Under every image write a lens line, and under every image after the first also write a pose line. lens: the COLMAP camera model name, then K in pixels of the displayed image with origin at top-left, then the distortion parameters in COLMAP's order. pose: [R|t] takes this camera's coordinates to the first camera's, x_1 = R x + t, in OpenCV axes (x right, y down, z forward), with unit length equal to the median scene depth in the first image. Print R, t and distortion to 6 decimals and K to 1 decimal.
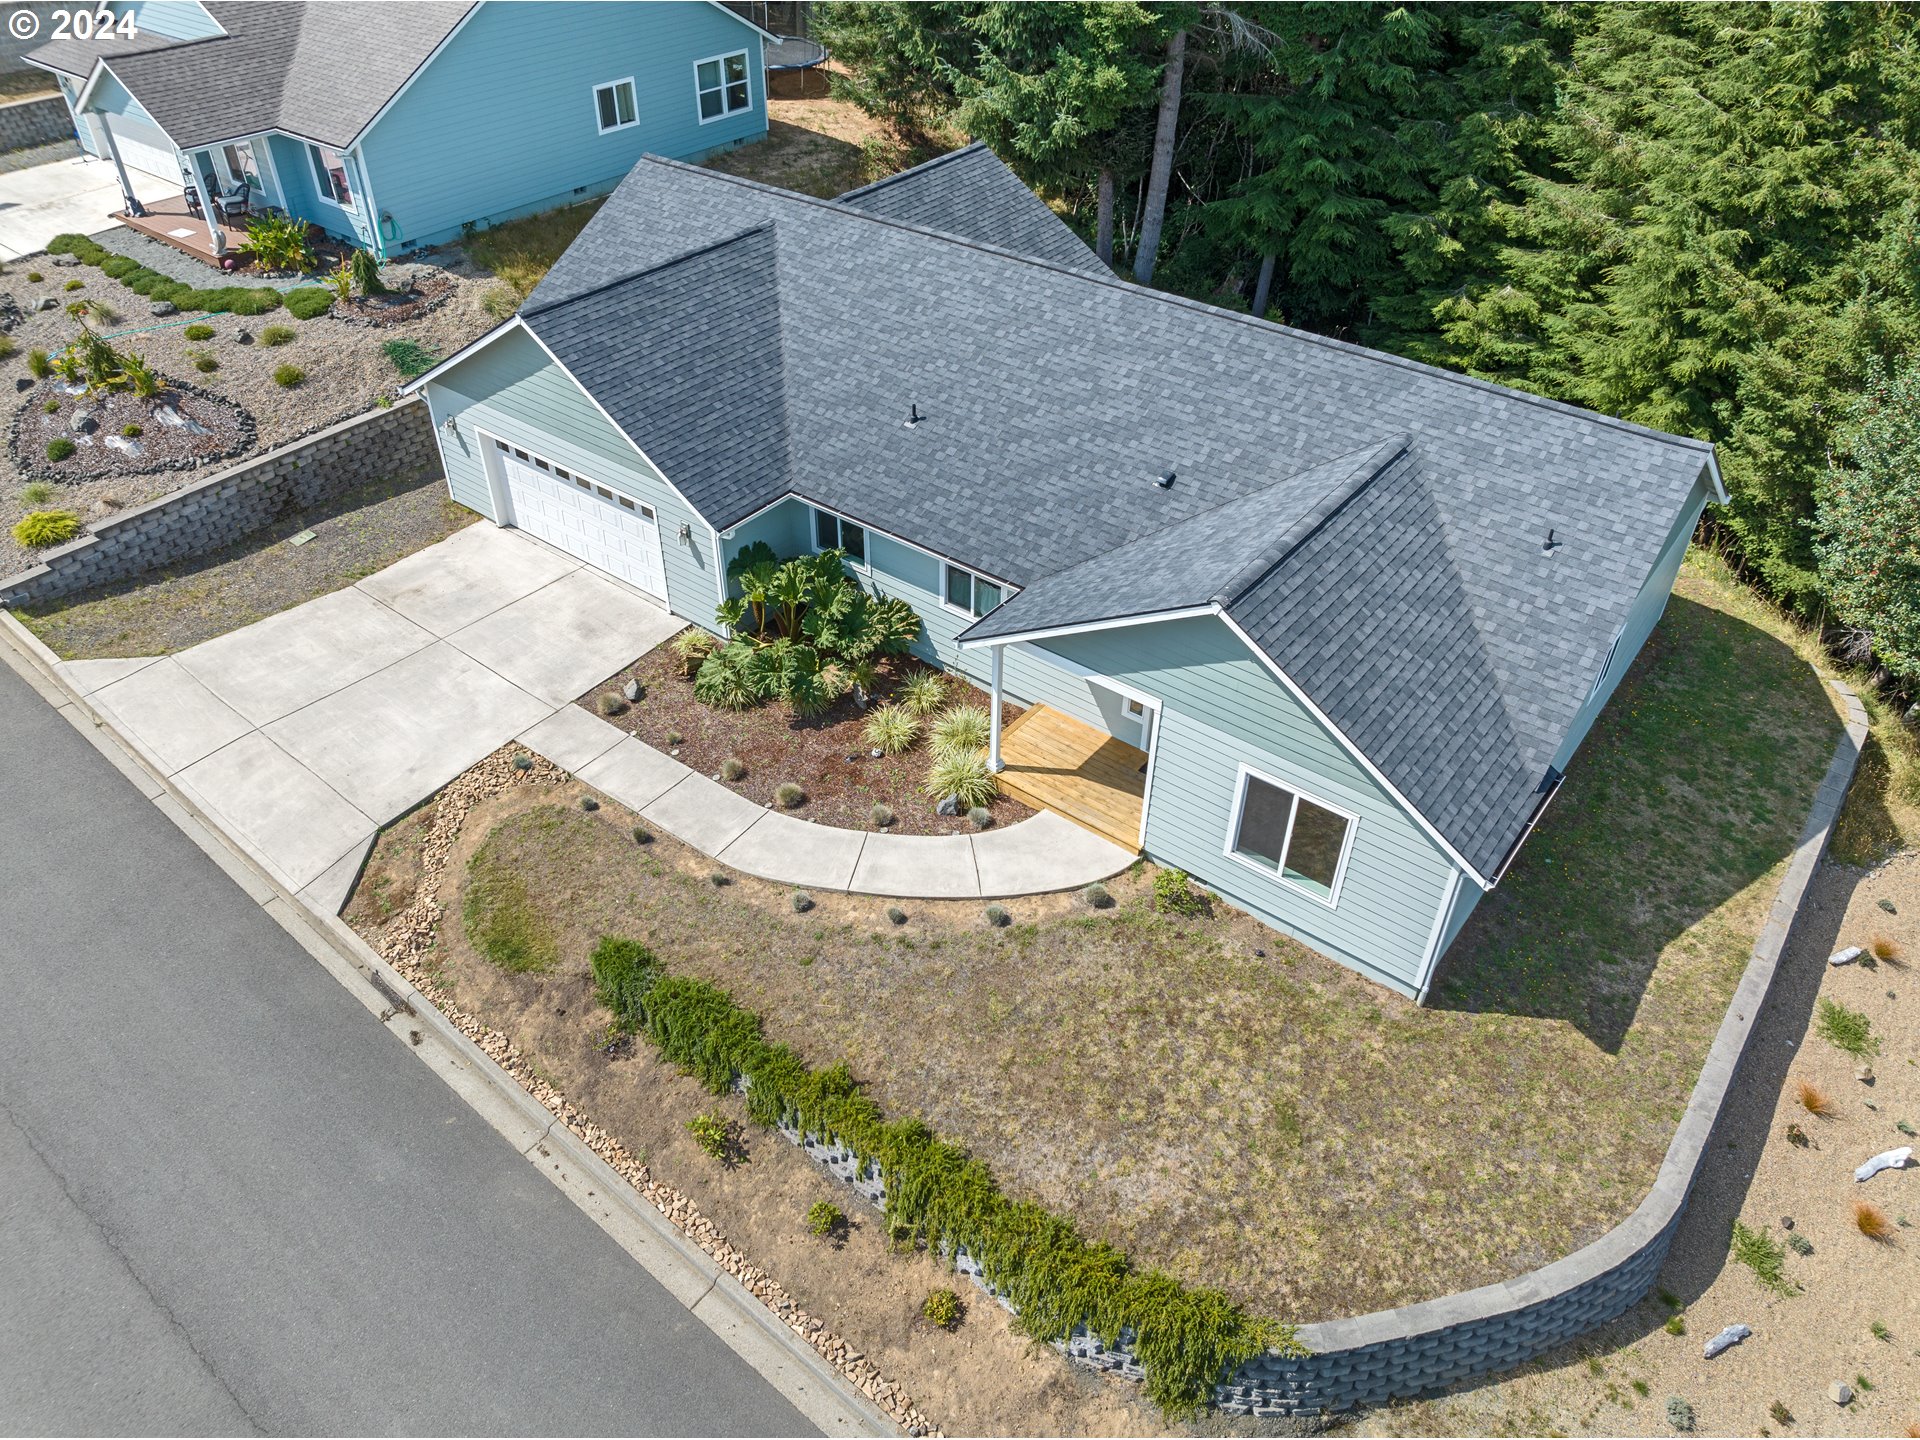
lens RADIAL K [[1334.7, 0, 960.0], [0, 1334.7, 720.0], [0, 0, 1]] dist [-0.005639, -0.001923]
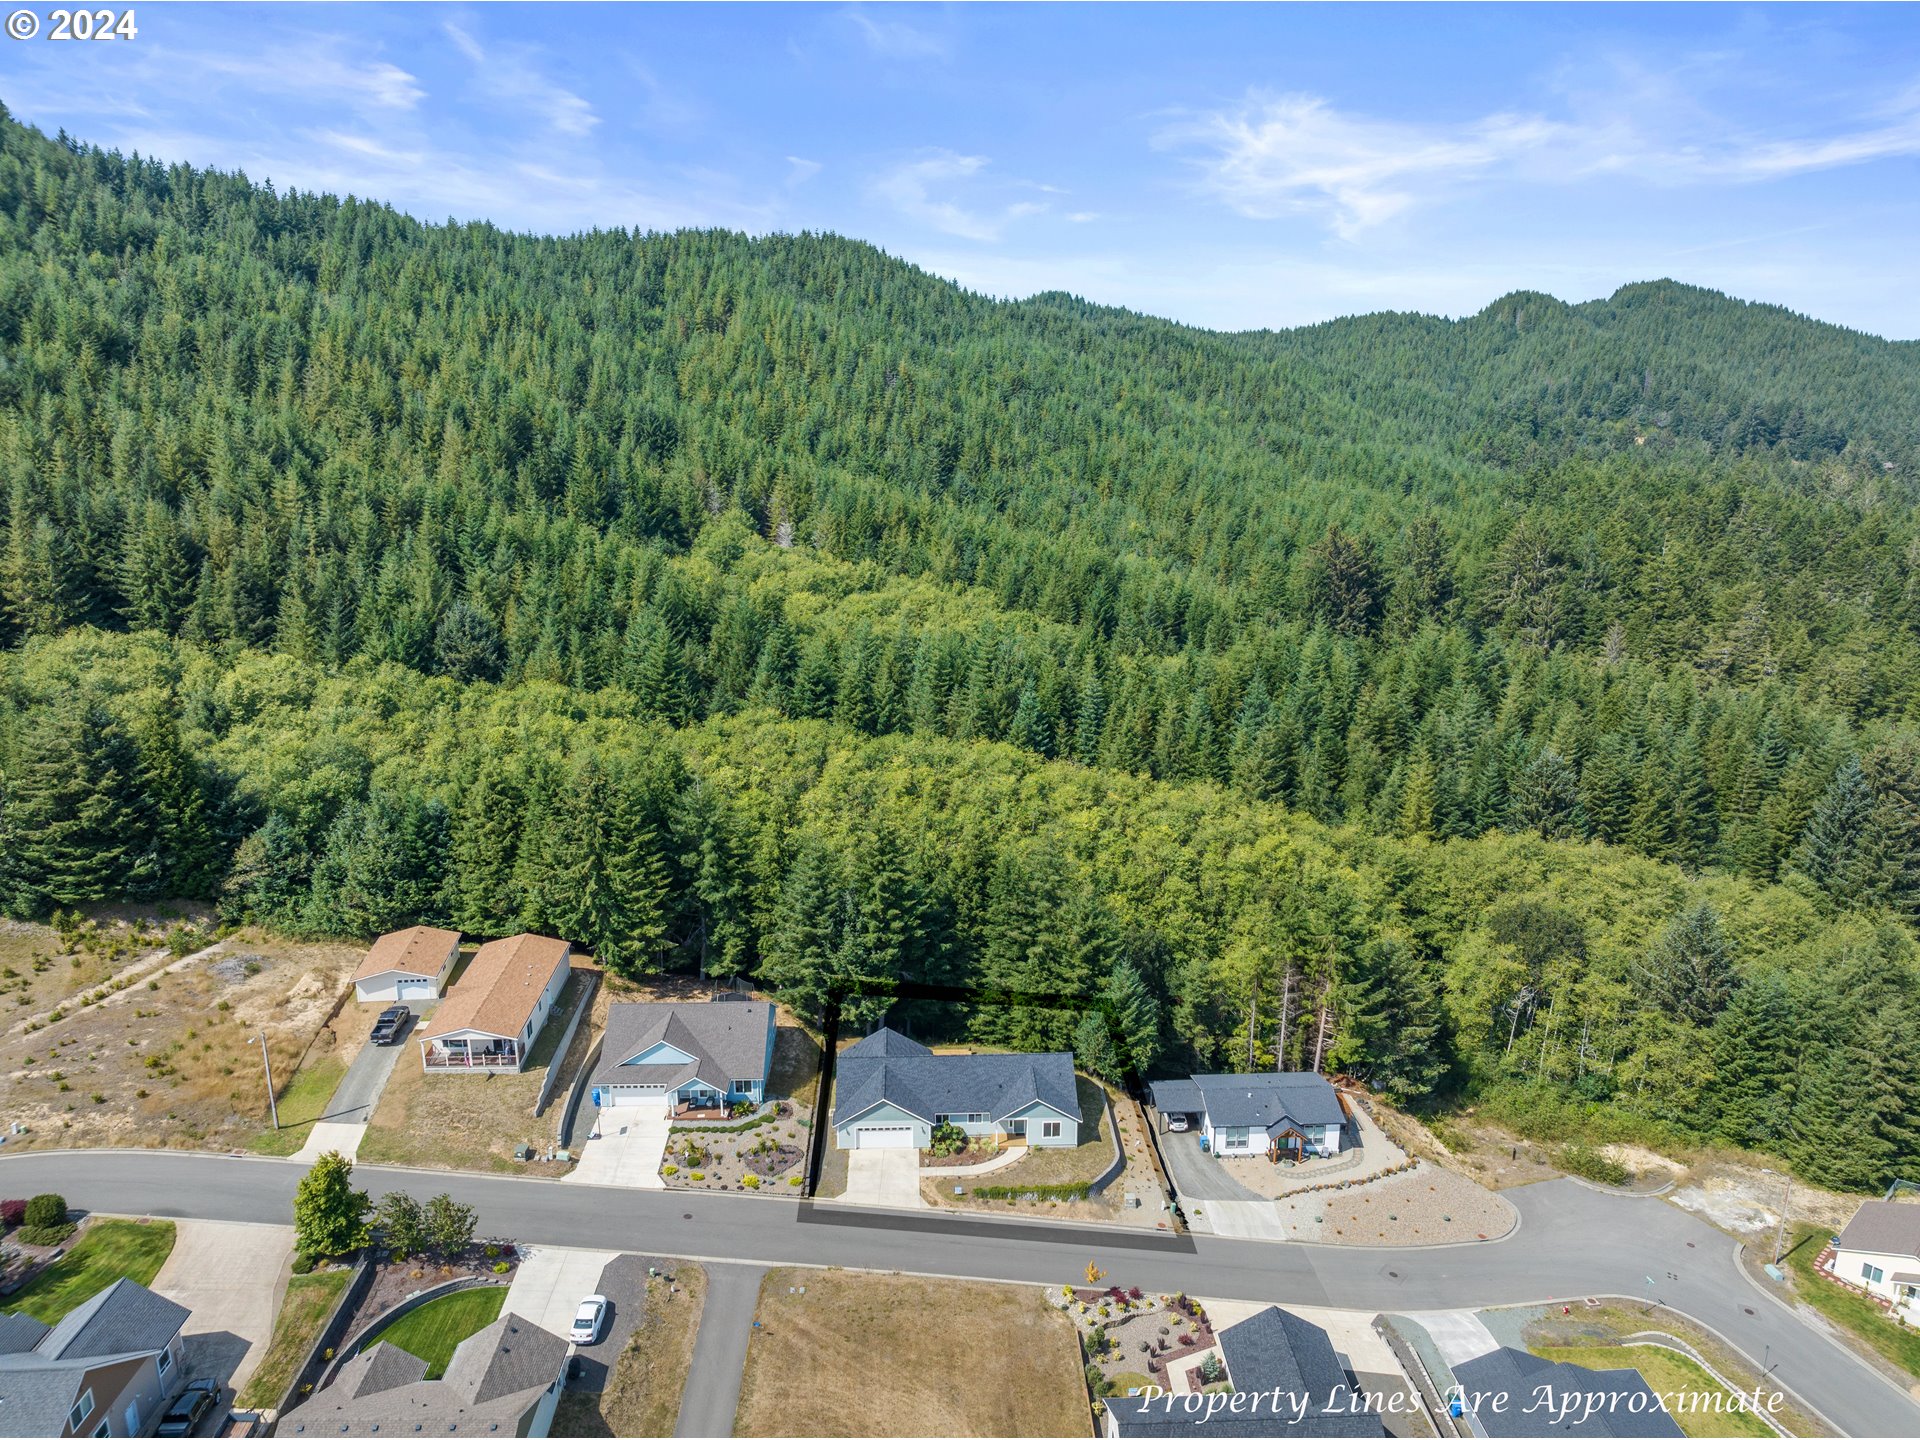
lens RADIAL K [[1334.7, 0, 960.0], [0, 1334.7, 720.0], [0, 0, 1]] dist [-0.005639, -0.001923]
pose [[0.770071, -0.170938, 0.614631, -3.747305], [0.402660, 0.877516, -0.260443, -0.154929], [-0.494829, 0.448047, 0.744579, -4.514515]]
